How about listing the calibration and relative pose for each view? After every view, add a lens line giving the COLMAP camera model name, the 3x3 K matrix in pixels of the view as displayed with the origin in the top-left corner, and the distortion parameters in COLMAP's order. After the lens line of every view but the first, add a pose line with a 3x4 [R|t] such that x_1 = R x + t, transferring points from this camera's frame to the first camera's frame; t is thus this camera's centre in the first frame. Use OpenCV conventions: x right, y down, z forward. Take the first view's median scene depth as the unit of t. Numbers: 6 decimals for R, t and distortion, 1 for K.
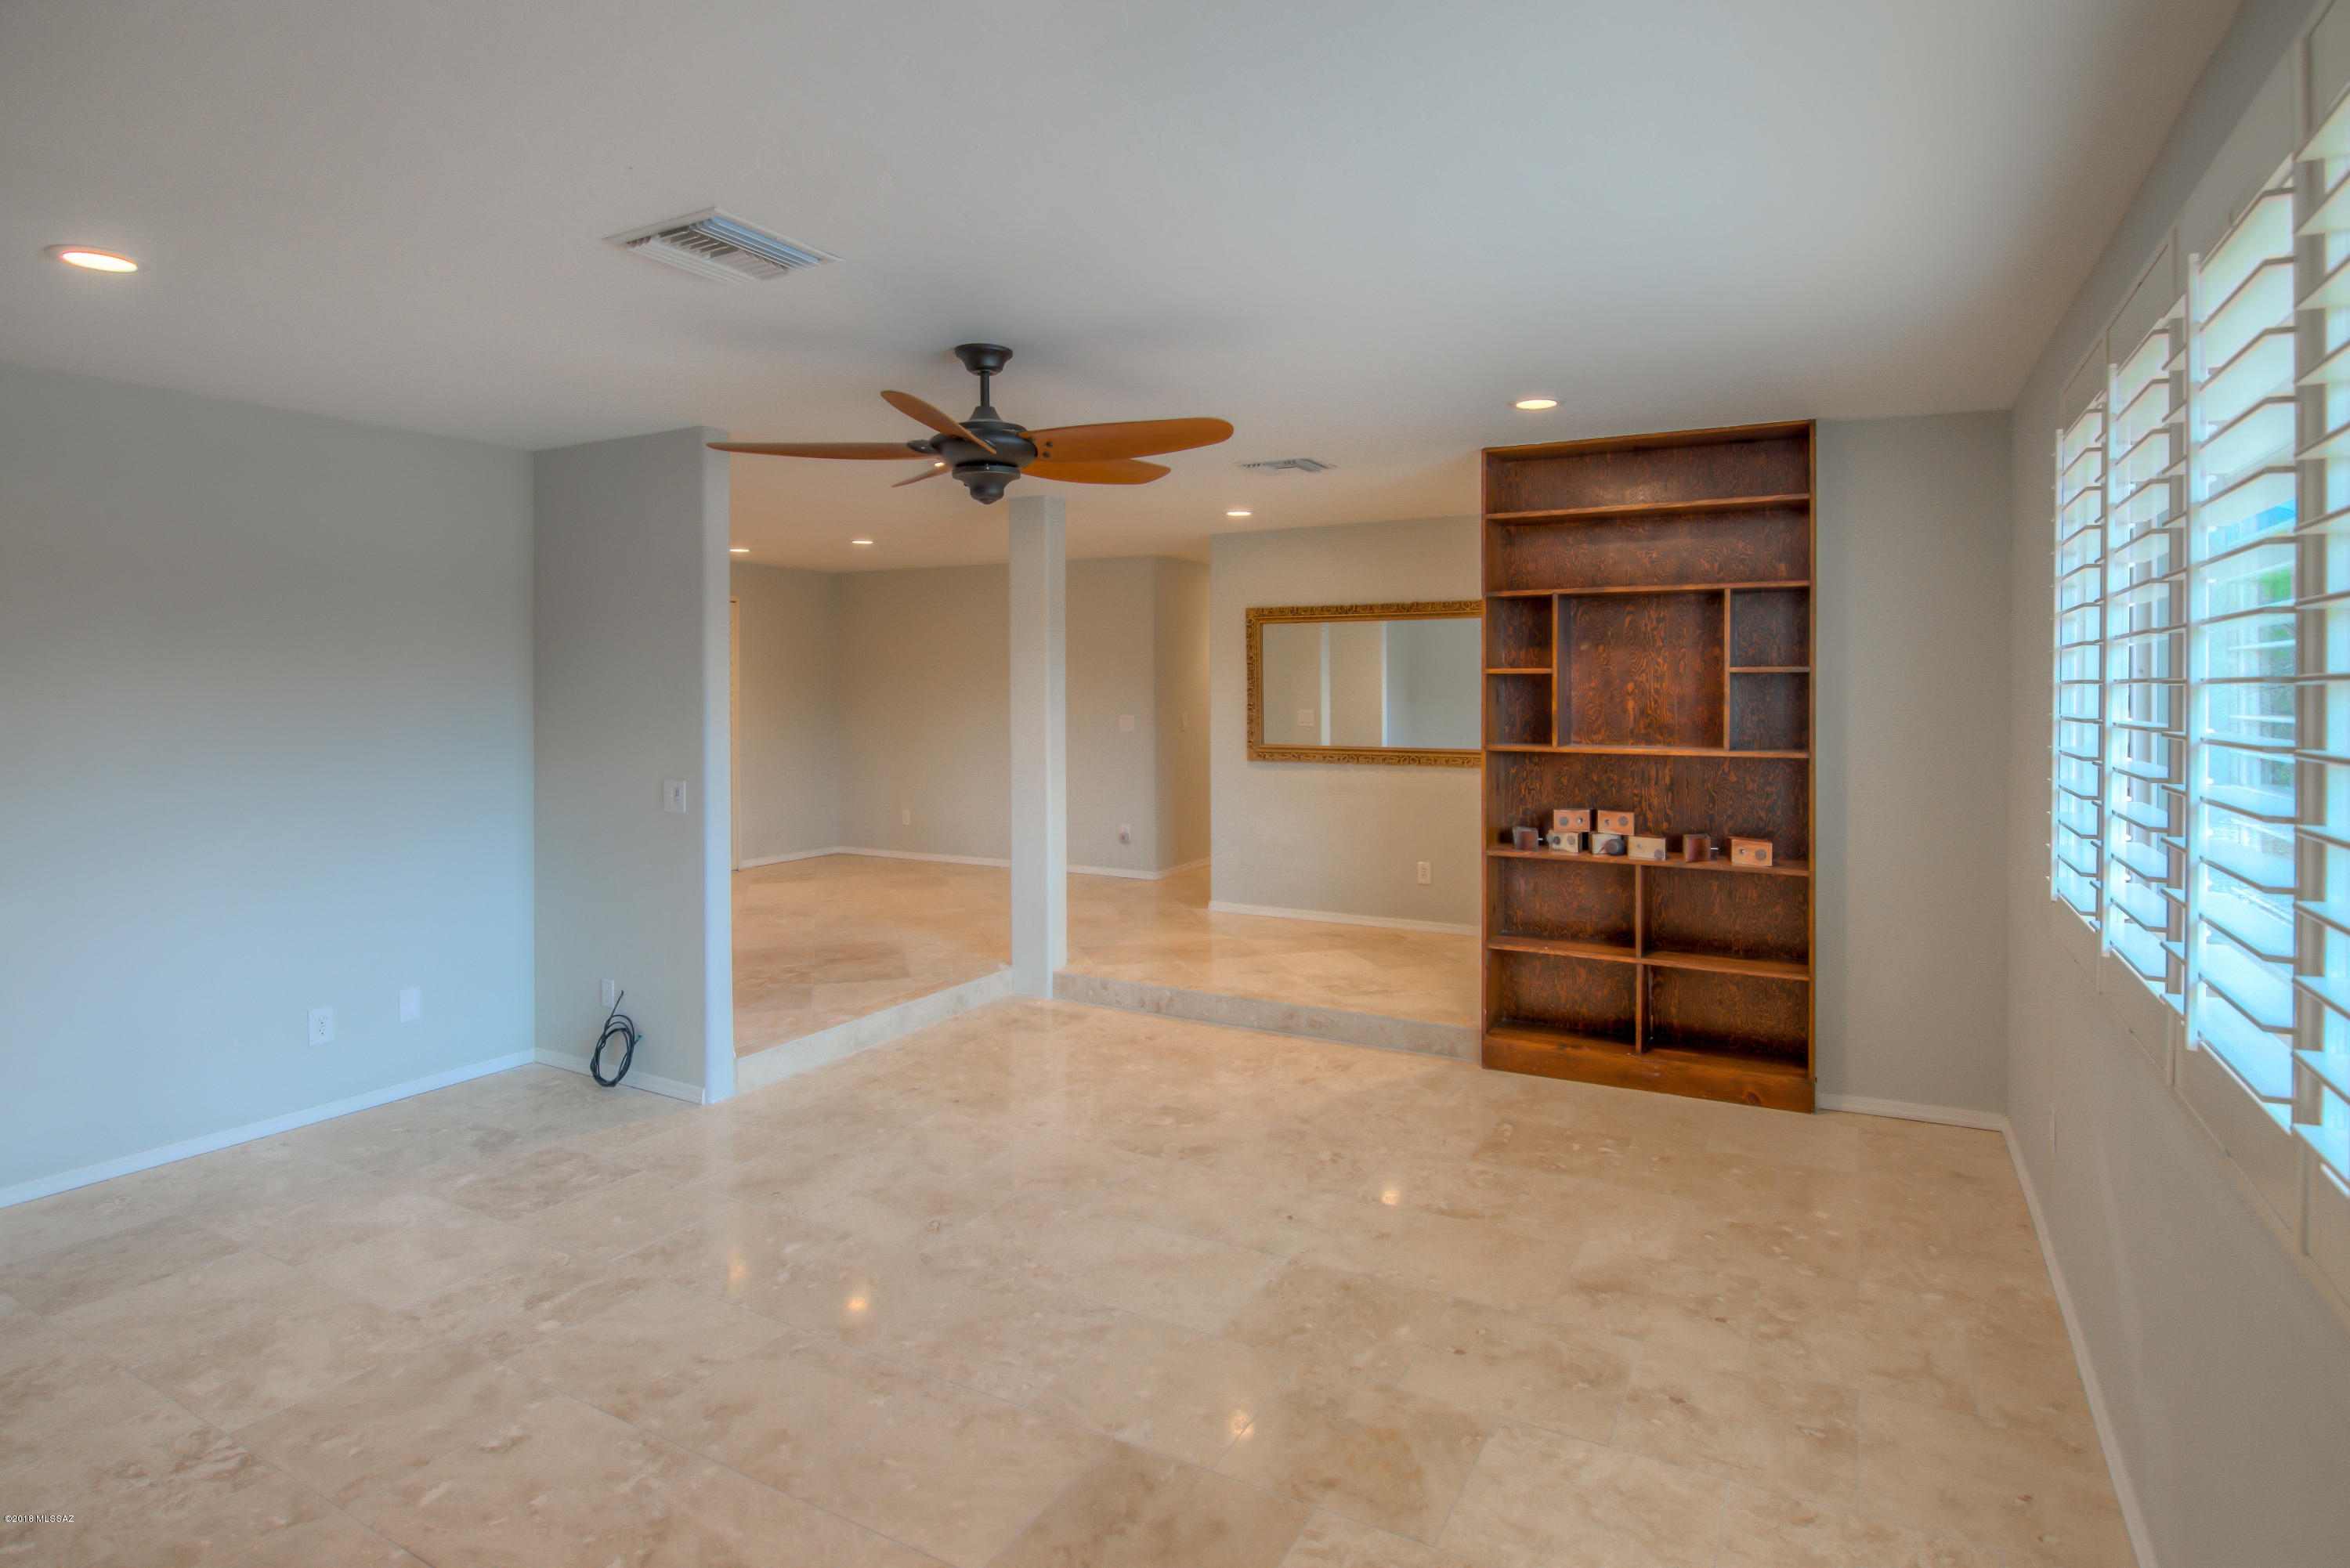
lens RADIAL K [[1300.2, 0, 1174.0], [0, 1300.2, 690.9], [0, 0, 1]] dist [-0.000378, -0.013869]
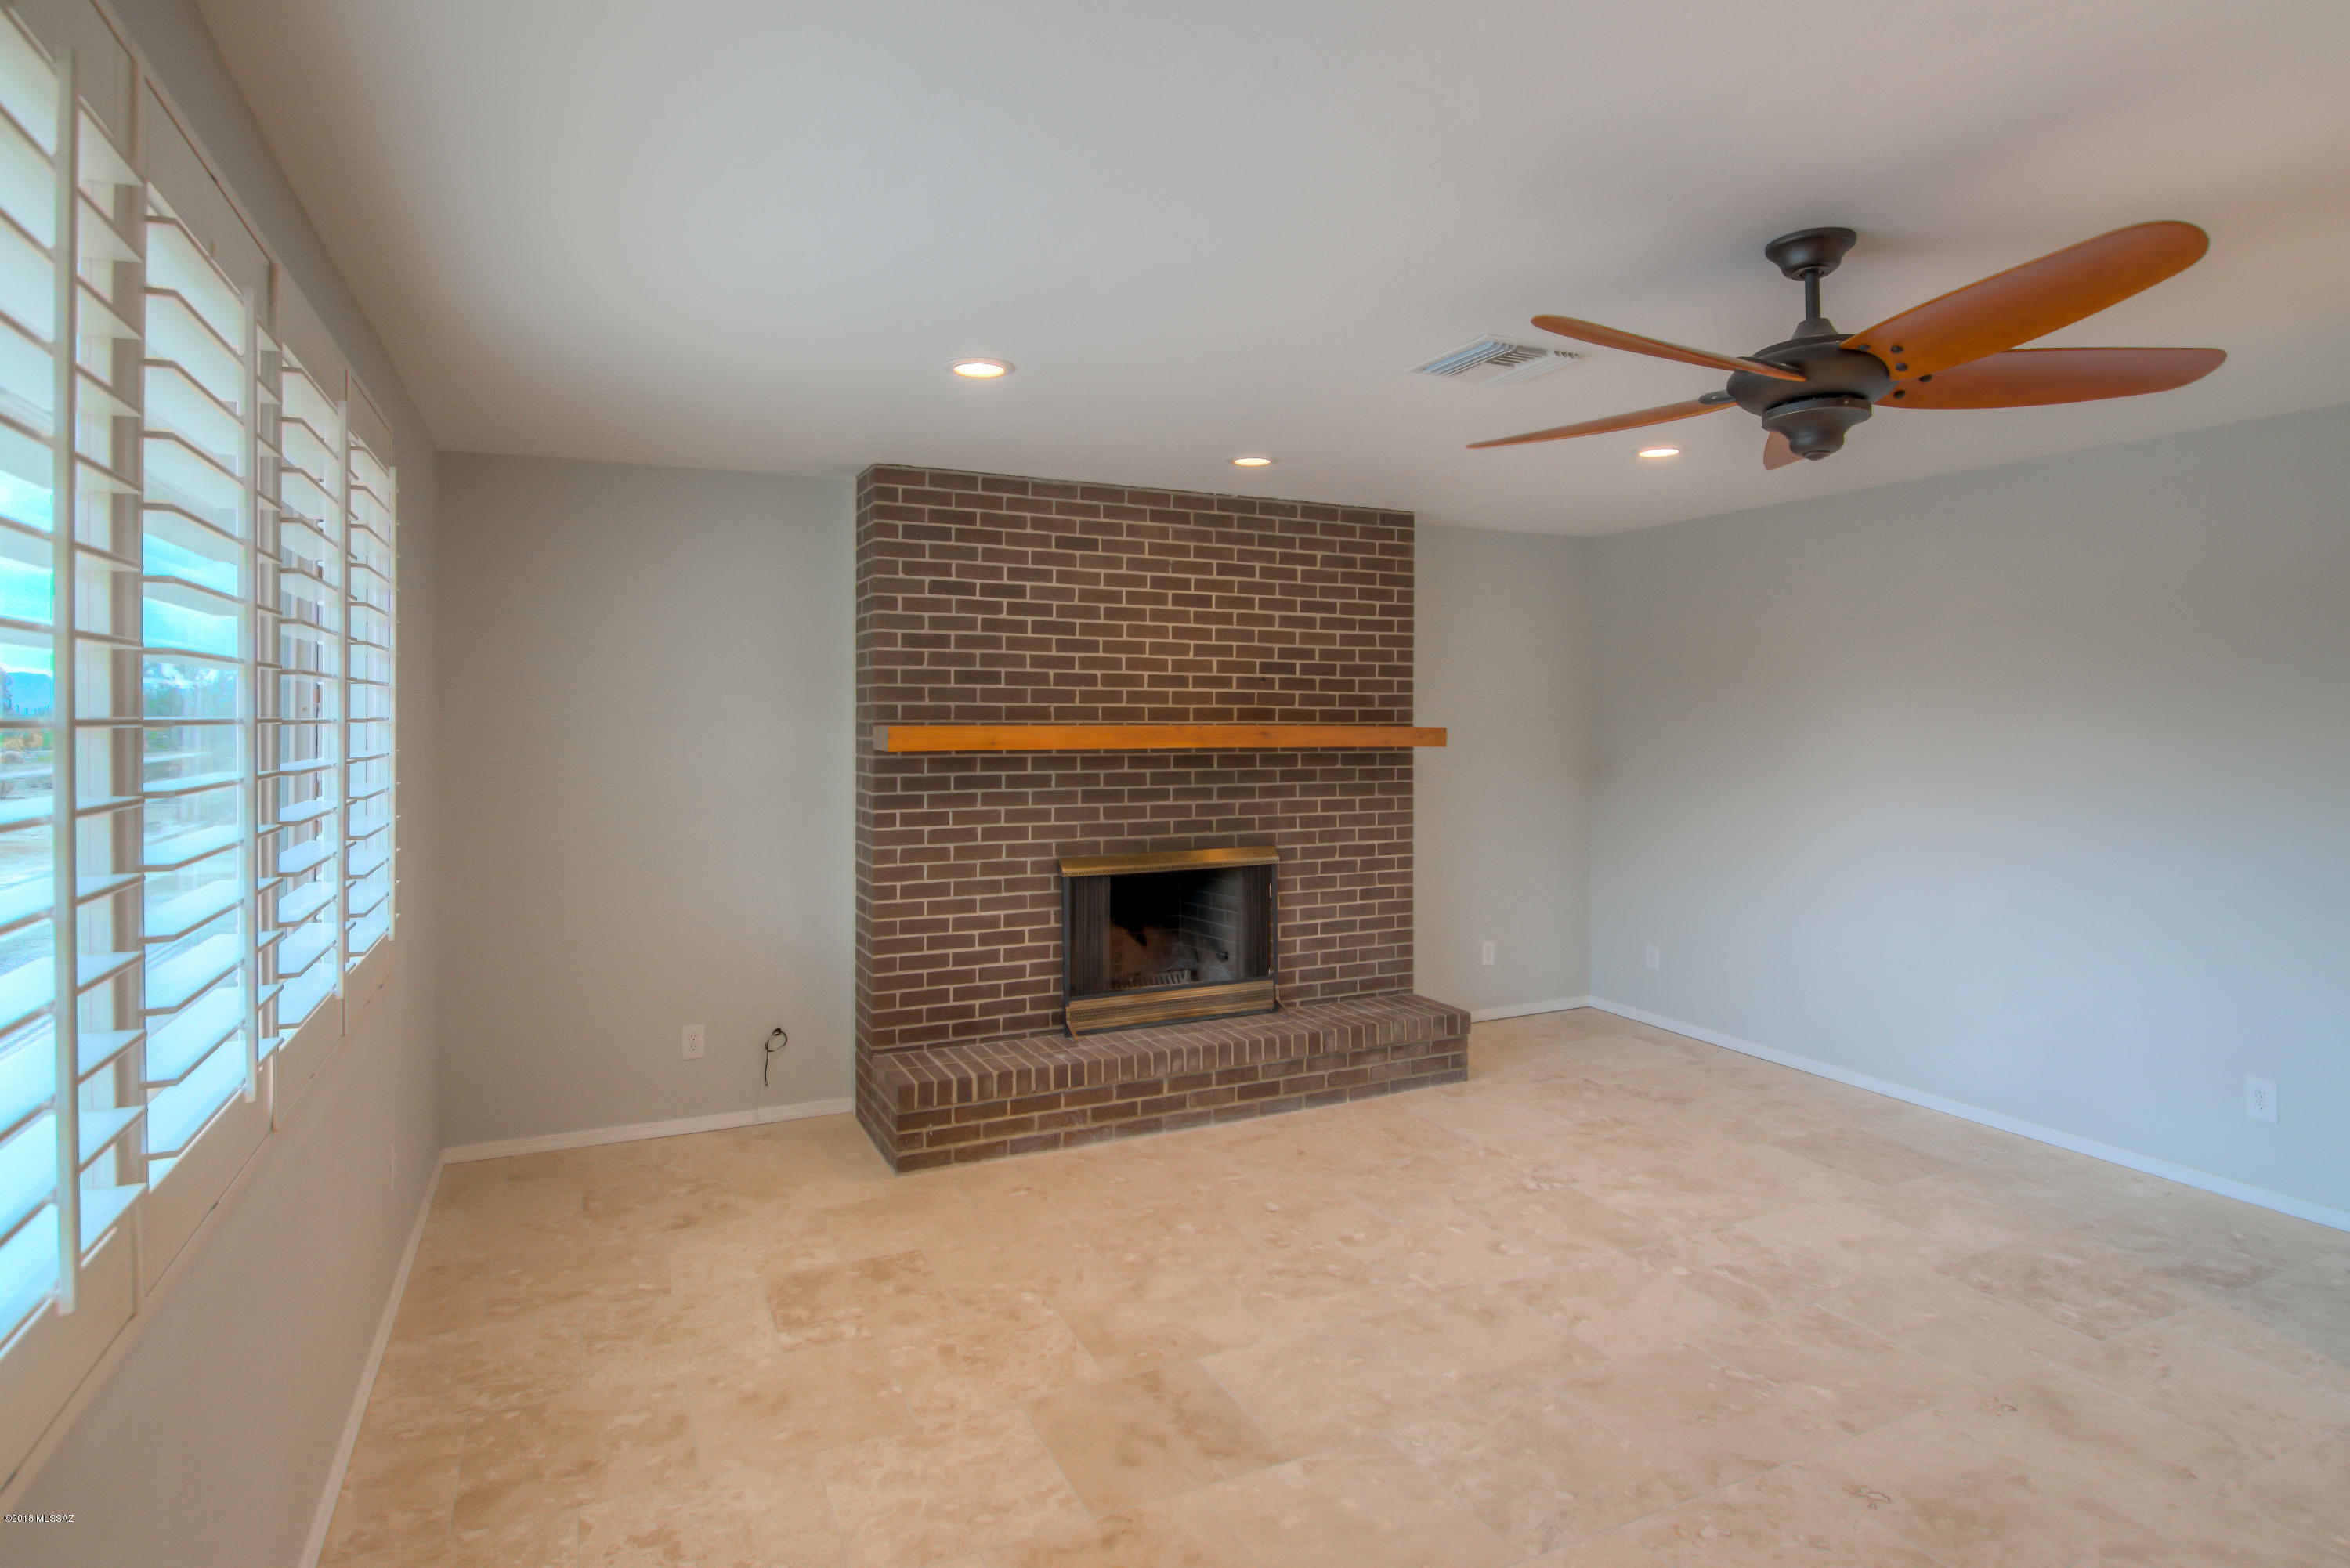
lens RADIAL K [[1300.2, 0, 1174.0], [0, 1300.2, 690.9], [0, 0, 1]] dist [-0.000378, -0.013869]
pose [[-0.615574, -0.013551, -0.787962, 0.702965], [-0.001157, 0.999867, -0.016292, -0.009568], [0.788078, -0.009118, -0.615508, 1.334095]]
